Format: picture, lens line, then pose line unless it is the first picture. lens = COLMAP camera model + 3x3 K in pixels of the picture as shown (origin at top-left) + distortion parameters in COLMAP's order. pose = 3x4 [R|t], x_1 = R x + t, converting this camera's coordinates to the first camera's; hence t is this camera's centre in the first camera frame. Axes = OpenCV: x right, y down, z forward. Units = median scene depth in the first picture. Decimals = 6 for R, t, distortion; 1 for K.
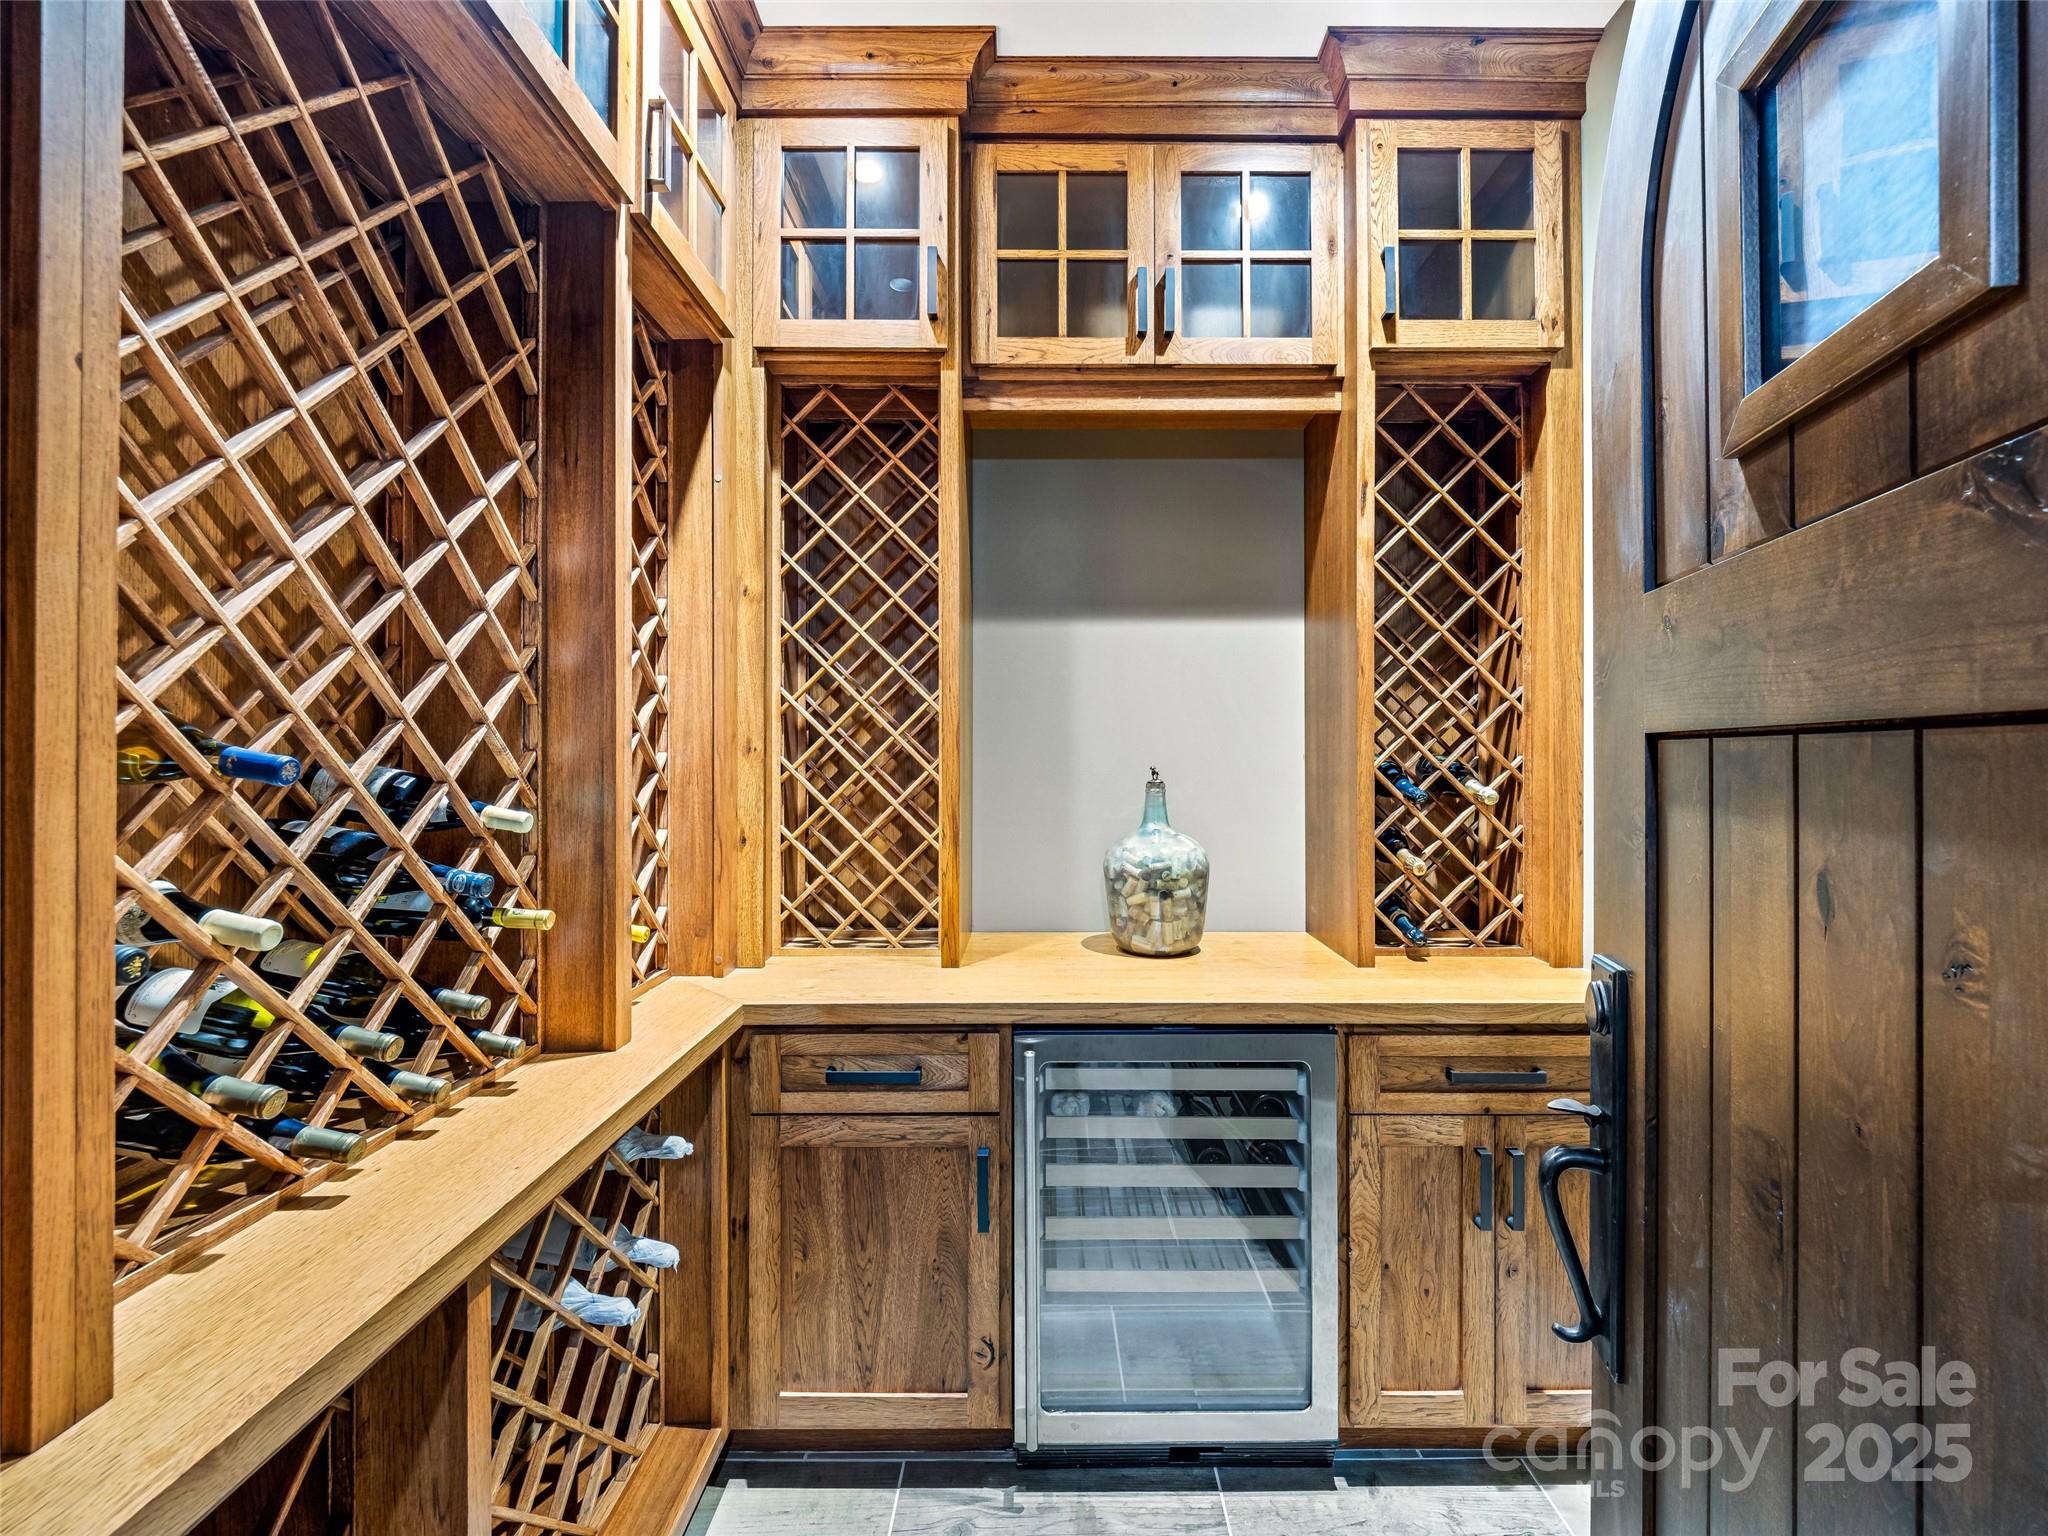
lens RADIAL K [[871.7, 0, 1037.5], [0, 871.7, 762.5], [0, 0, 1]] dist [0.001413, -0.002189]
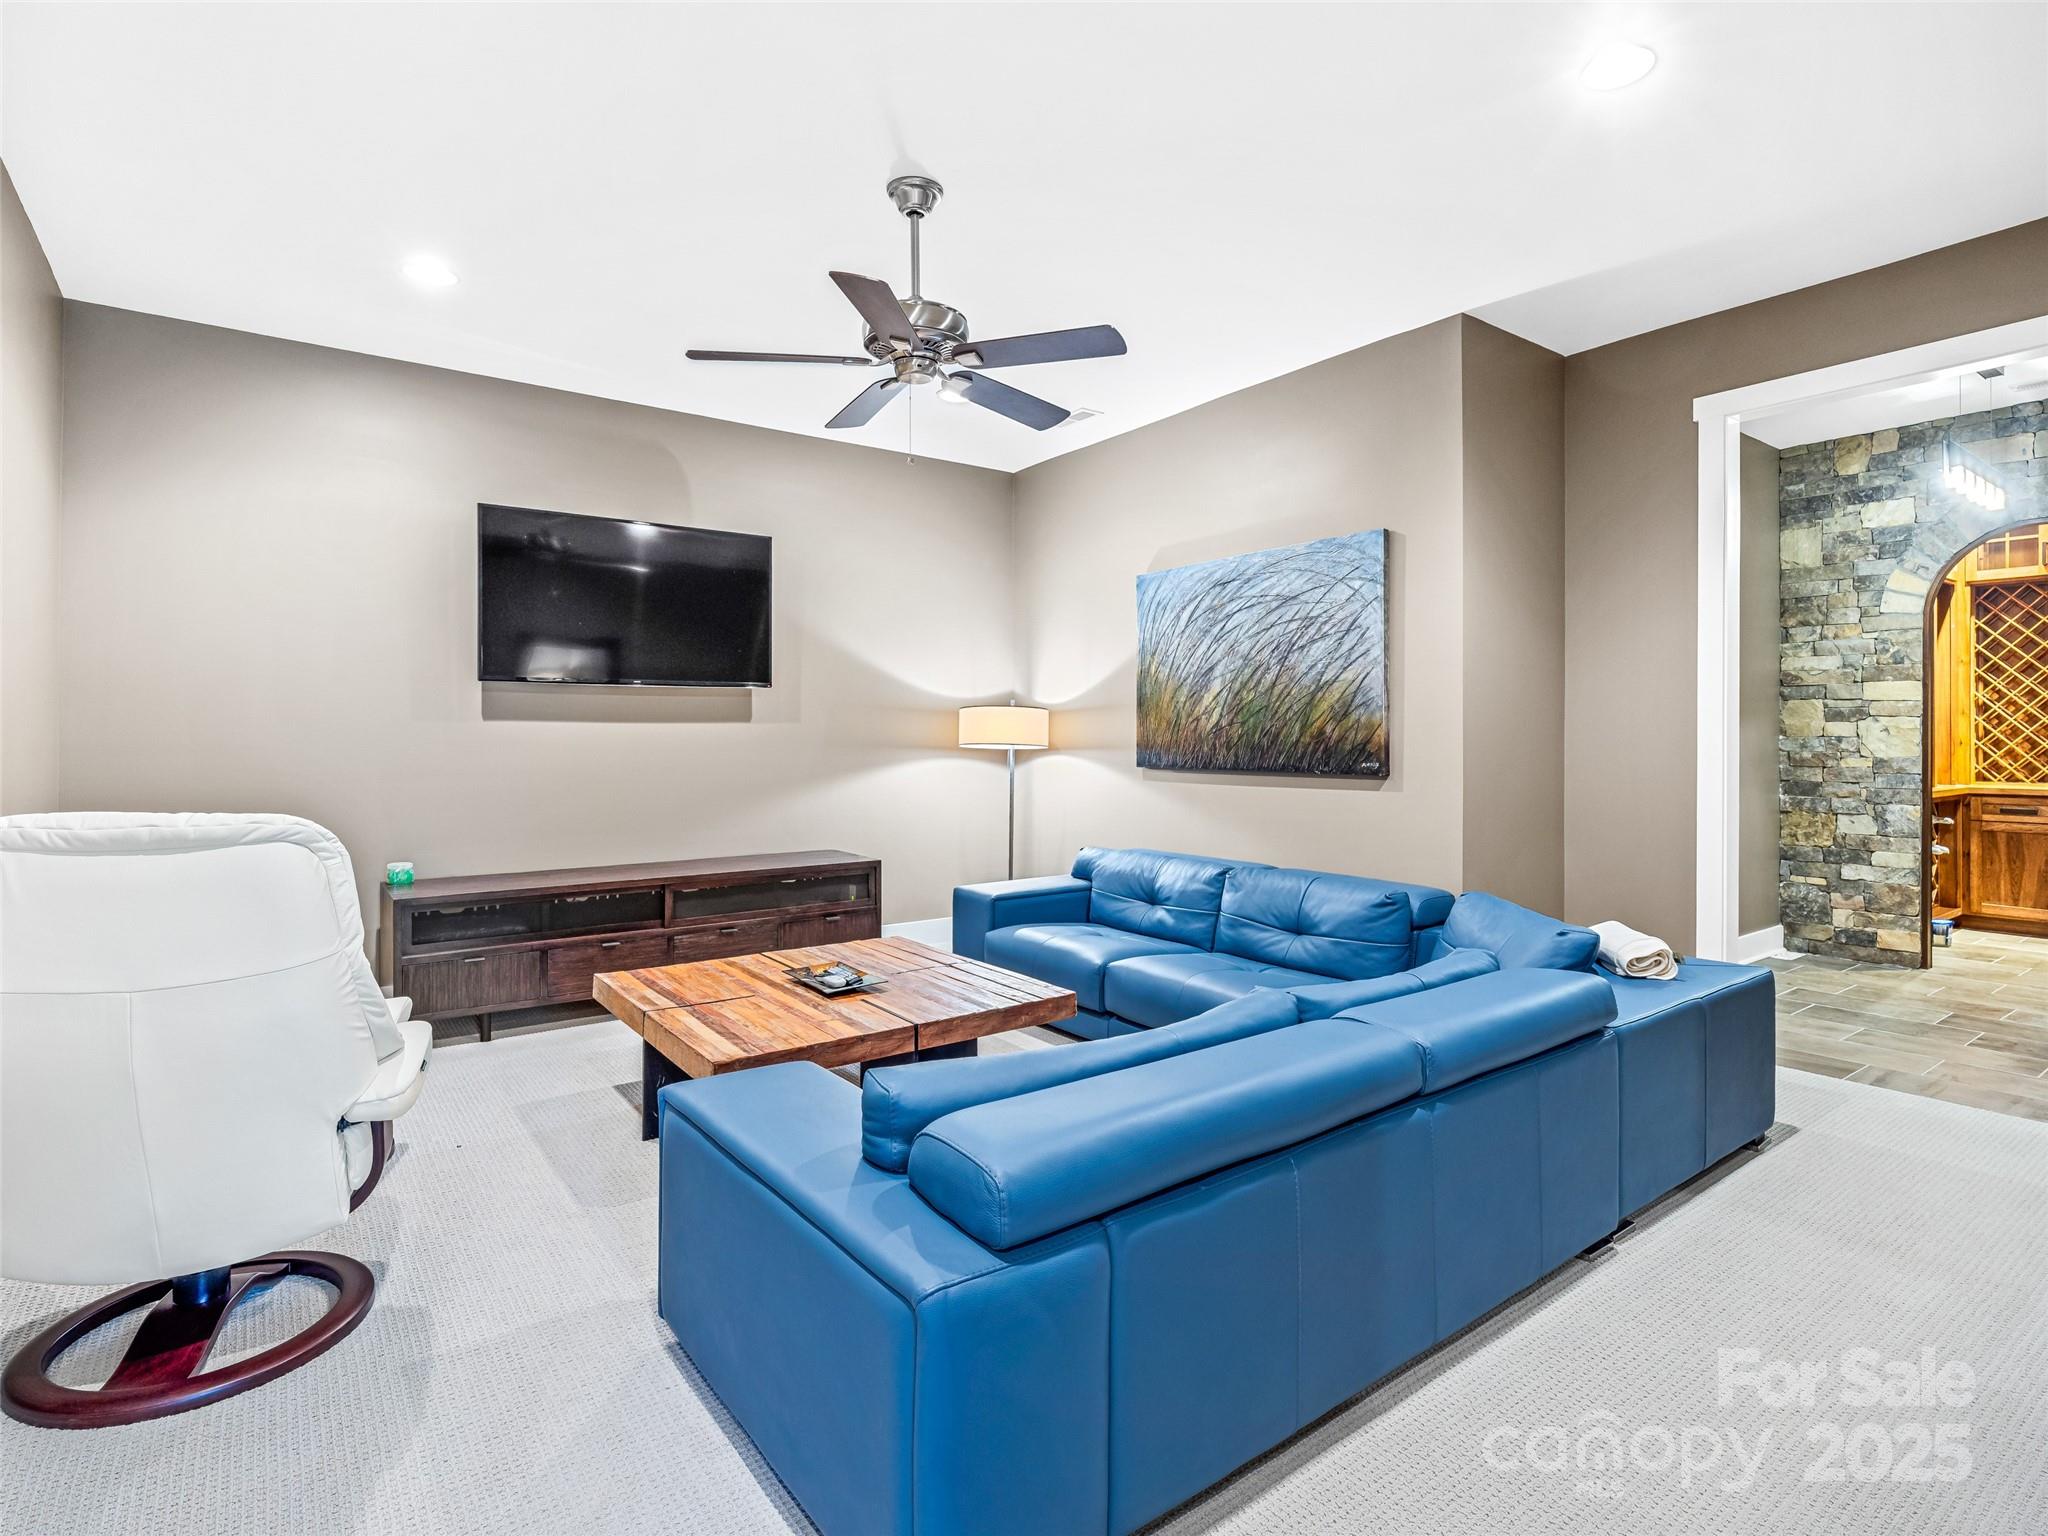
lens RADIAL K [[1039.0, 0, 1081.3], [0, 1039.0, 737.8], [0, 0, 1]] dist [0.004275, -0.002773]
pose [[0.621730, 0.001321, -0.783230, 0.566578], [-0.000189, 0.999999, 0.001537, 0.061909], [0.783232, -0.000808, 0.621730, -3.465969]]
